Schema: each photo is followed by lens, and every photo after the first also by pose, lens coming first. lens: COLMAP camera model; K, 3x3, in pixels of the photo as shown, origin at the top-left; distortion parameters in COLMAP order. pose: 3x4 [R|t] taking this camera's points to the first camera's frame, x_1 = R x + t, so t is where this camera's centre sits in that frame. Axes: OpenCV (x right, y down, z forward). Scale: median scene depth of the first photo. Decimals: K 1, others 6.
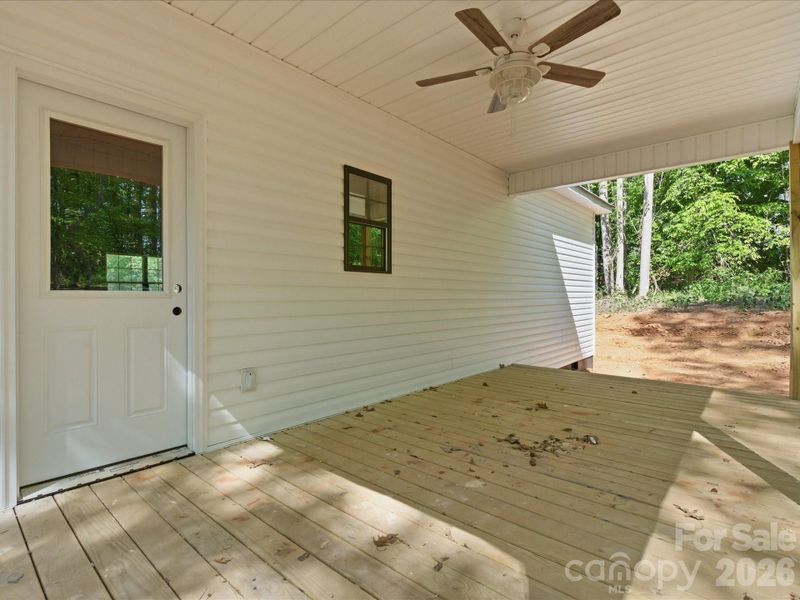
lens RADIAL K [[406.4, 0, 400.0], [0, 406.4, 300.0], [0, 0, 1]] dist [-0.001893, -0.000491]
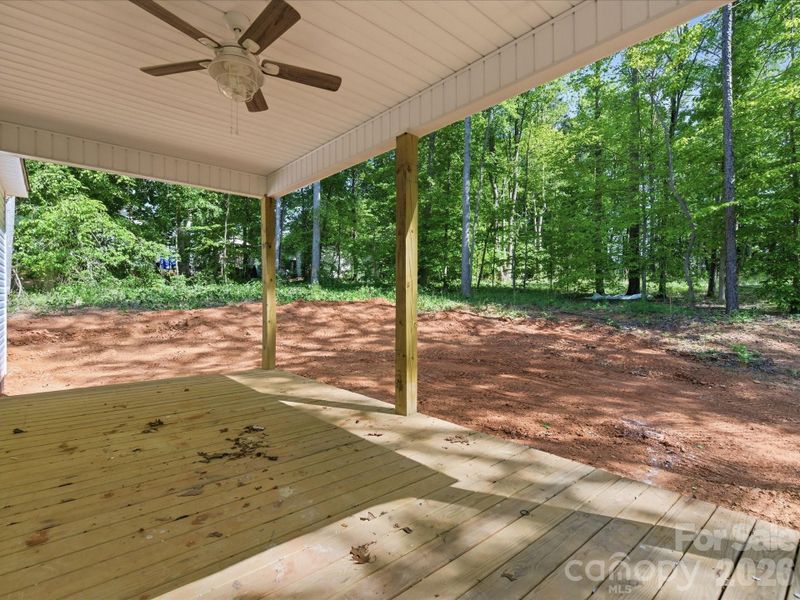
lens RADIAL K [[403.3, 0, 399.1], [0, 403.3, 292.5], [0, 0, 1]] dist [-0.004464, -0.000224]
pose [[0.132609, 0.017358, 0.991016, -0.483733], [0.008087, 0.999794, -0.018594, -0.001836], [-0.991135, 0.010480, 0.132441, 0.391406]]
